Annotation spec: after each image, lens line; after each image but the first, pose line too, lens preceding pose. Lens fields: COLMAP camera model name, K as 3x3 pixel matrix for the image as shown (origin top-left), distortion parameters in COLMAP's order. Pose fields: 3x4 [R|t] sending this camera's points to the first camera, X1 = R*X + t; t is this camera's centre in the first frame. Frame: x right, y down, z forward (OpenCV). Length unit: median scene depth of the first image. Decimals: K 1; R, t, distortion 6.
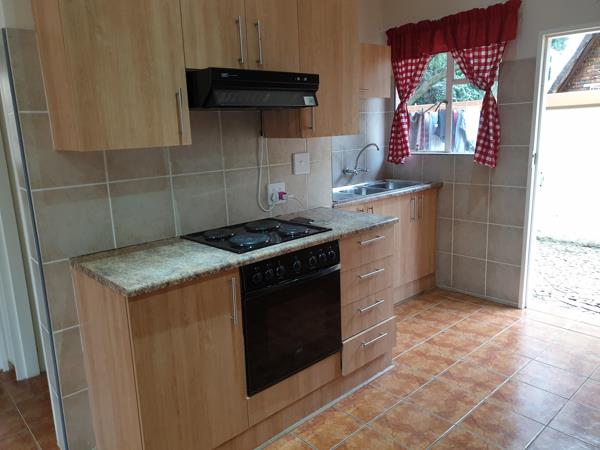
lens RADIAL K [[464.9, 0, 301.4], [0, 464.9, 225.5], [0, 0, 1]] dist [0.025351, 0.000225]
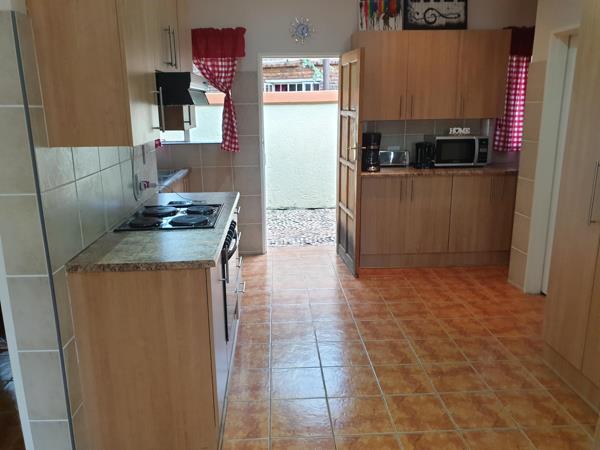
lens RADIAL K [[464.9, 0, 298.3], [0, 464.9, 223.3], [0, 0, 1]] dist [0.025351, 0.000225]
pose [[0.640988, -0.168558, 0.748814, -0.510680], [0.161404, 0.983375, 0.083195, -0.008003], [-0.750389, 0.067535, 0.657538, 0.024135]]
